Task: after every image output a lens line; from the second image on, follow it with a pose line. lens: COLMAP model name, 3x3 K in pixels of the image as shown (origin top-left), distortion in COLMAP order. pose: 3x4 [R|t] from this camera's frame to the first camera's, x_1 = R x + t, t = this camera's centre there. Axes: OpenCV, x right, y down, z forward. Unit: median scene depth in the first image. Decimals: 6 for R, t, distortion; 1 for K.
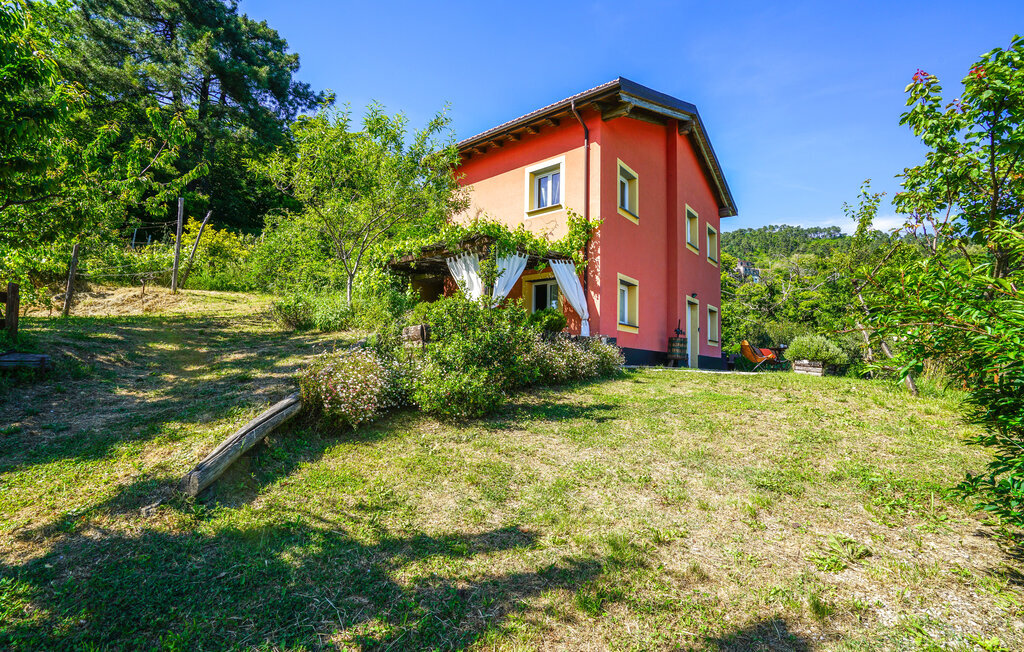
lens RADIAL K [[481.1, 0, 496.8], [0, 481.1, 347.3], [0, 0, 1]] dist [-0.027531, 0.003012]
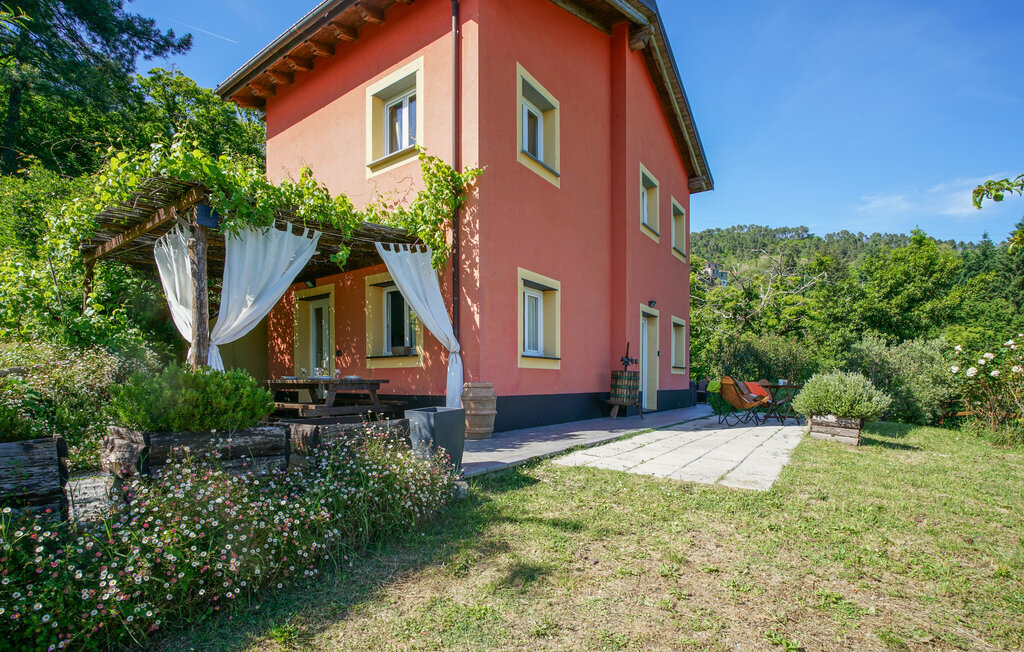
lens RADIAL K [[508.5, 0, 498.8], [0, 508.5, 403.0], [0, 0, 1]] dist [-0.021166, 0.002246]
pose [[0.996254, -0.028819, 0.081534, 0.146412], [0.021580, 0.995859, 0.088318, -0.040384], [-0.083741, -0.086227, 0.992750, 0.321521]]
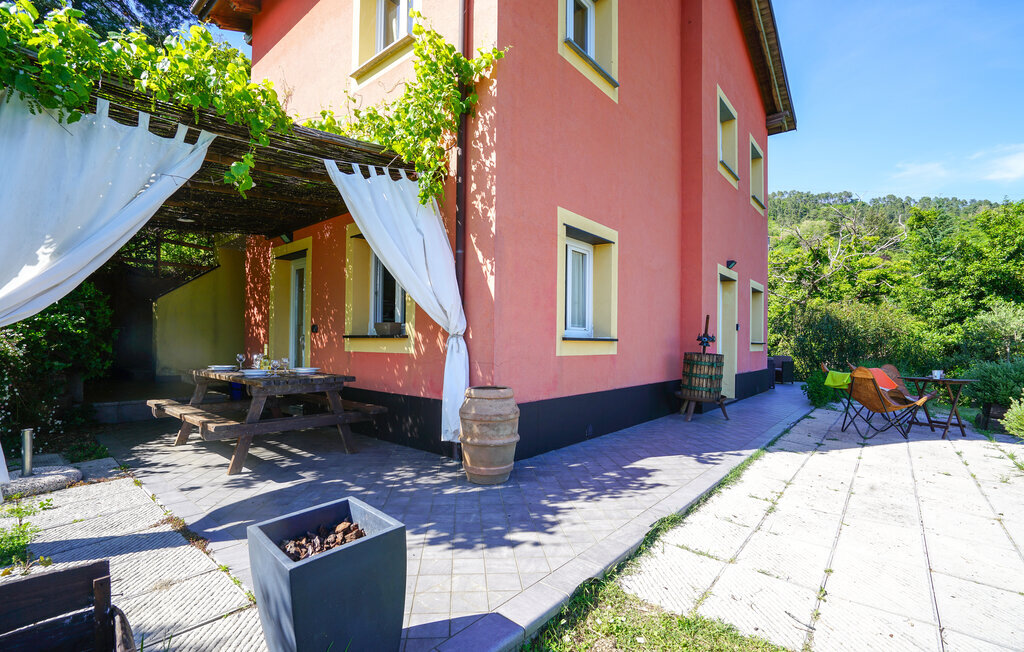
lens RADIAL K [[481.1, 0, 490.8], [0, 481.1, 346.1], [0, 0, 1]] dist [-0.027531, 0.003012]
pose [[0.999733, -0.012388, -0.019530, 0.171231], [0.013408, 0.998504, 0.053012, -0.054629], [0.018844, -0.053260, 0.998403, 0.509483]]
